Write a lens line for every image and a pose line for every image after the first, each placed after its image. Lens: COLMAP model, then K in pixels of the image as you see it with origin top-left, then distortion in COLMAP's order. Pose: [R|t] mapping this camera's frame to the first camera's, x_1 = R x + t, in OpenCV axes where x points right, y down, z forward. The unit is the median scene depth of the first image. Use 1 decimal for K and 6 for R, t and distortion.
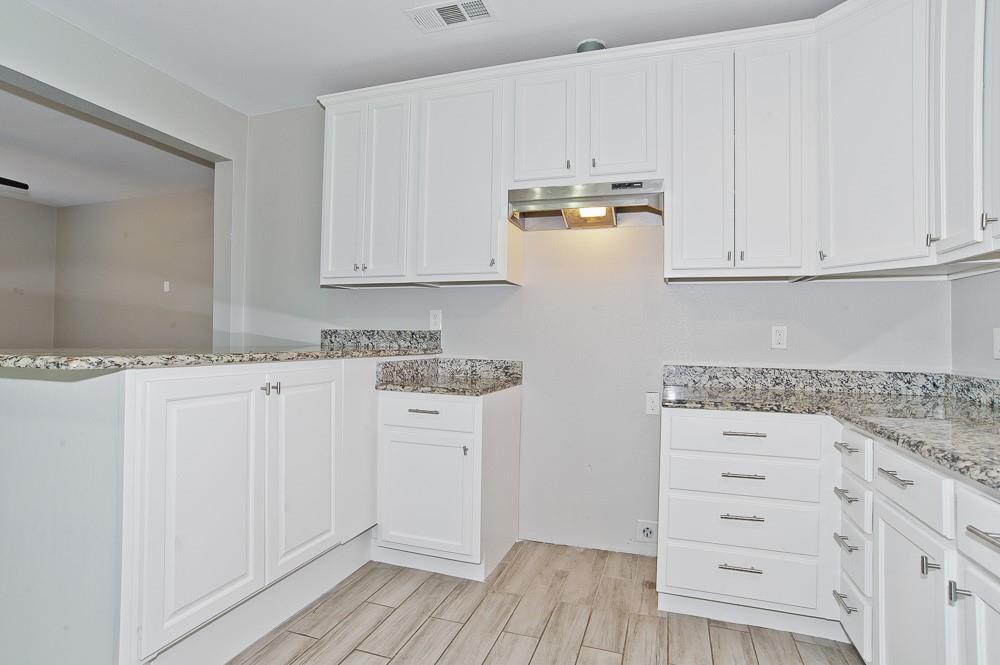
lens RADIAL K [[509.4, 0, 500.0], [0, 509.4, 332.5], [0, 0, 1]] dist [-0.085526, 0.044474]
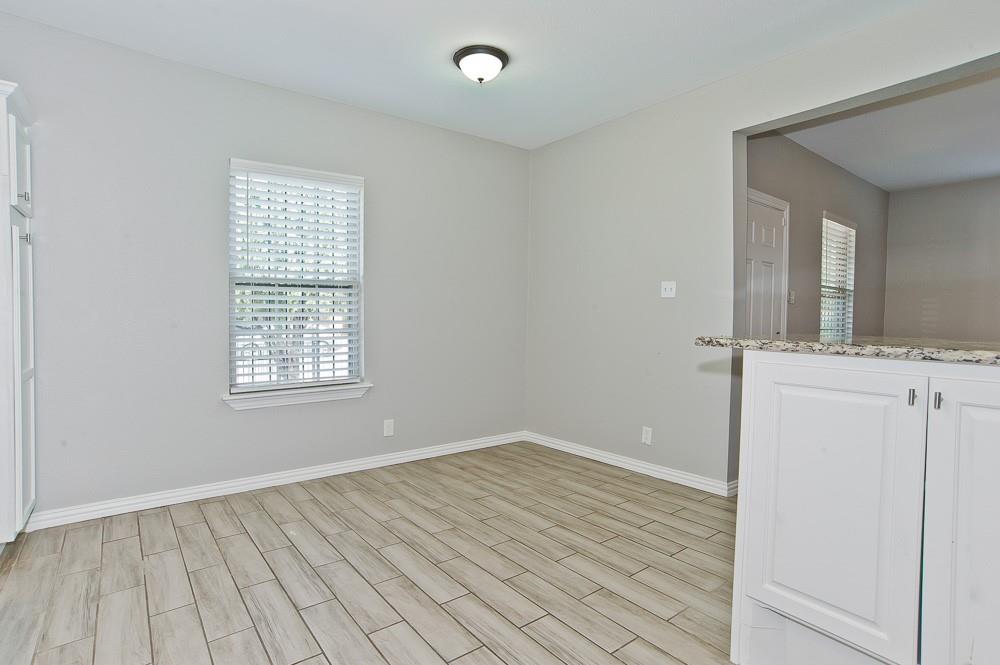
lens RADIAL K [[509.4, 0, 500.0], [0, 509.4, 332.5], [0, 0, 1]] dist [-0.085526, 0.044474]
pose [[-0.559088, 0.010370, -0.829044, 0.321020], [-0.006733, 0.999832, 0.017047, 0.007852], [0.829081, 0.015113, -0.558924, 0.633078]]
